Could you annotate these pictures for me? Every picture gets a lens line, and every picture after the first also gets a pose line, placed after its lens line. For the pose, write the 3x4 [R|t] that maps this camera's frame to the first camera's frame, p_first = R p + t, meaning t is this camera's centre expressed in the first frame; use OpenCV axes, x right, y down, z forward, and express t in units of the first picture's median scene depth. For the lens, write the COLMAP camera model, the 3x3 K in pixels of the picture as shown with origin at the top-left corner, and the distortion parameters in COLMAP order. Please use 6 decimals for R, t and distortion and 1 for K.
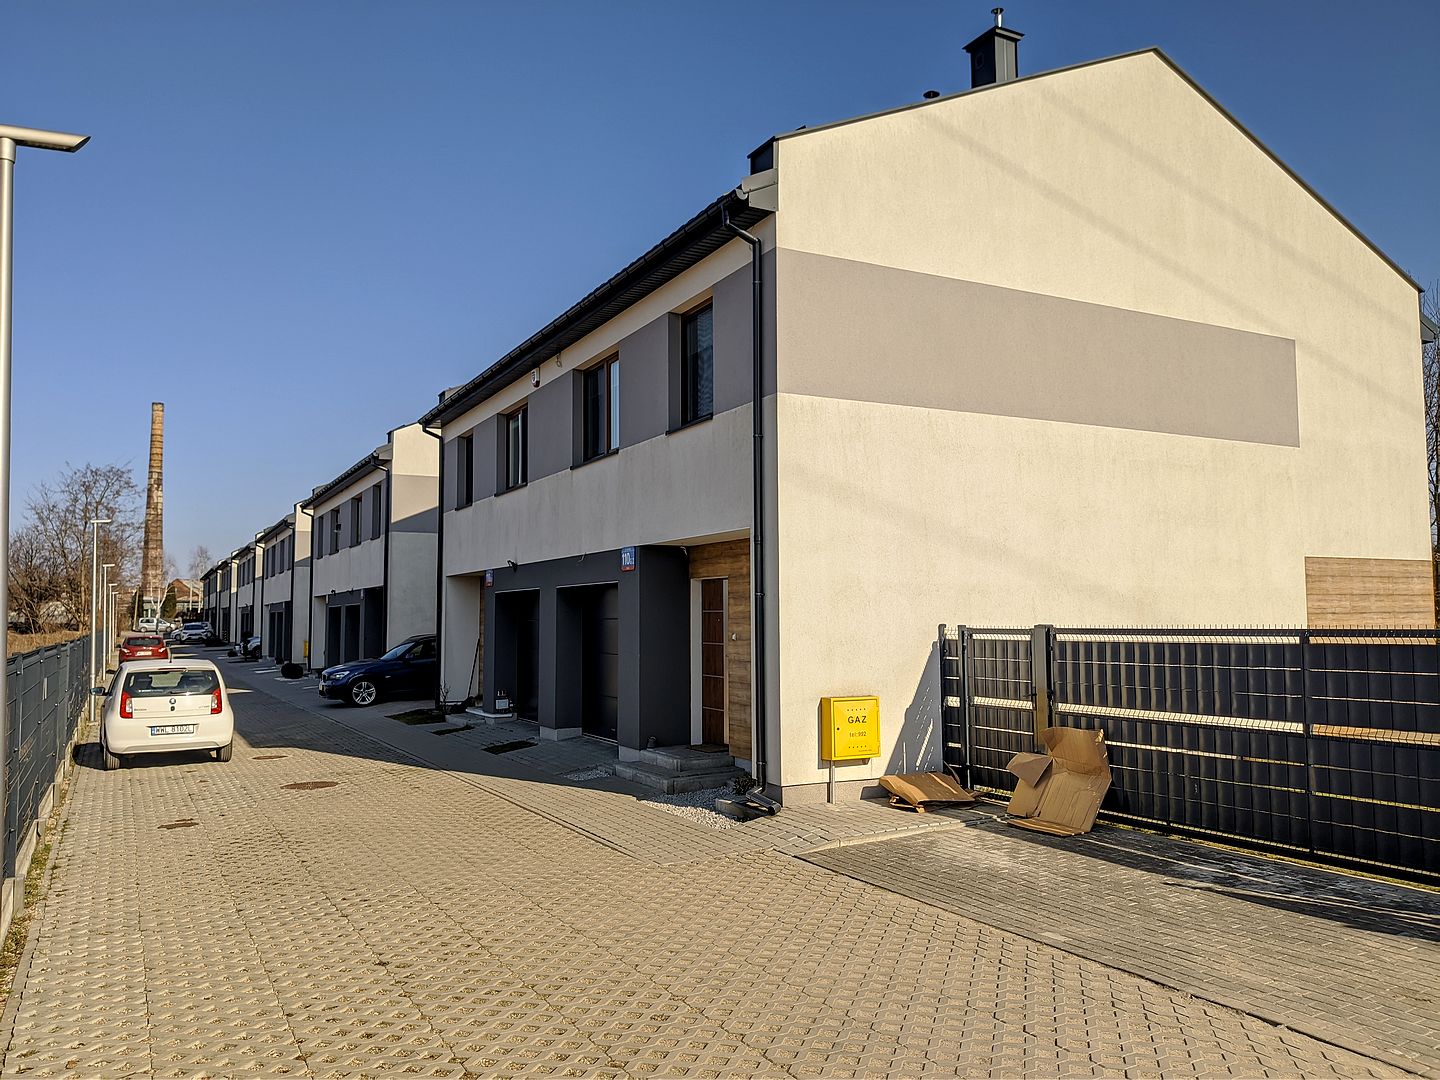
lens RADIAL K [[1092.9, 0, 695.4], [0, 1092.9, 541.9], [0, 0, 1]] dist [-0.011791, -0.005346]
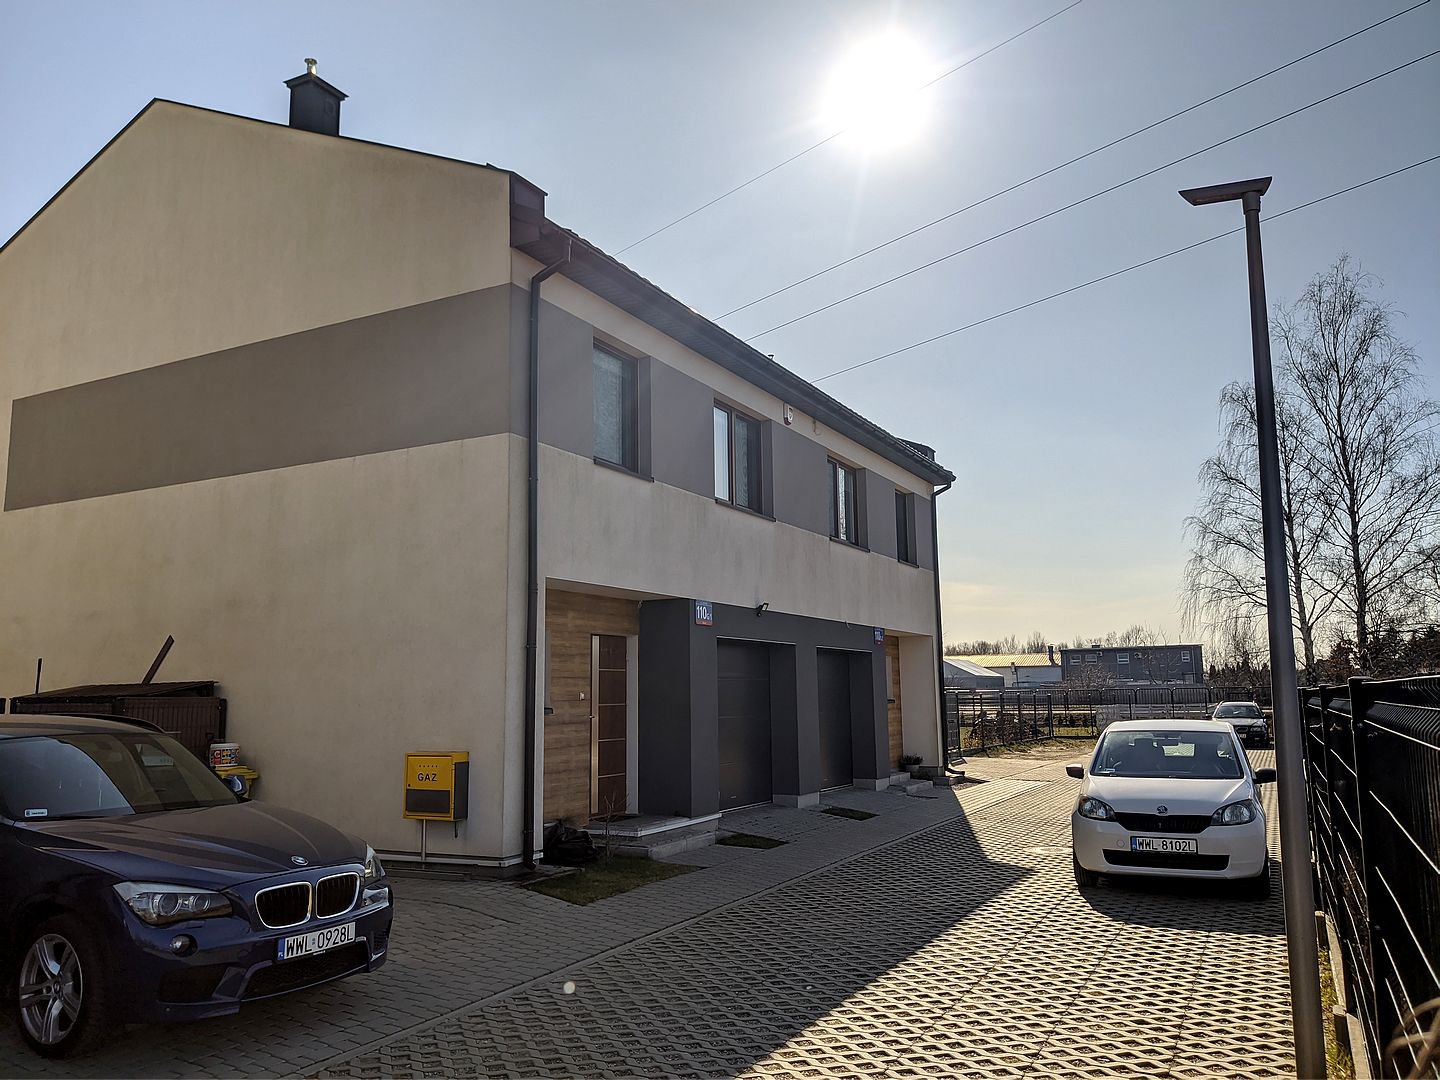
lens RADIAL K [[1083.9, 0, 724.7], [0, 1083.9, 556.7], [0, 0, 1]] dist [0.060299, -0.201247]
pose [[-0.585908, 0.127363, 0.800307, -1.163113], [-0.037887, 0.982187, -0.184045, 0.193101], [-0.809491, -0.138155, -0.570646, 2.167651]]
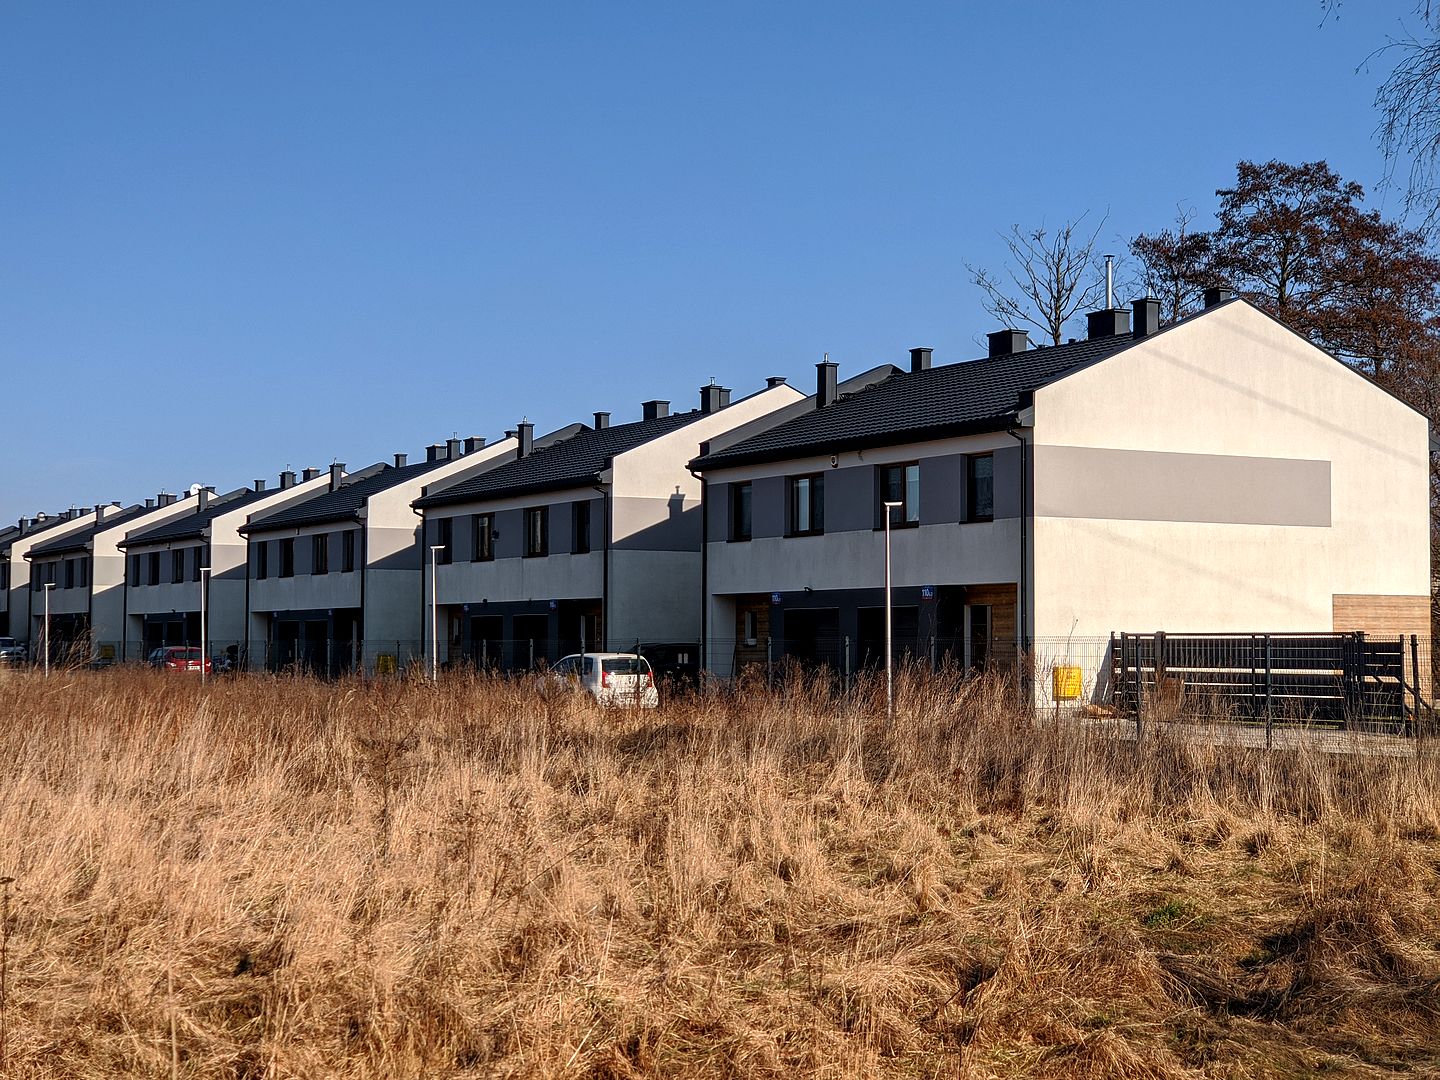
lens RADIAL K [[2229.2, 0, 720.0], [0, 2229.2, 540.0], [0, 0, 1]] dist [0.066898, 0.192378]
pose [[0.998448, 0.009737, 0.054836, -0.636933], [-0.011118, 0.999627, 0.024933, -0.164812], [-0.054573, -0.025504, 0.998184, -2.695793]]
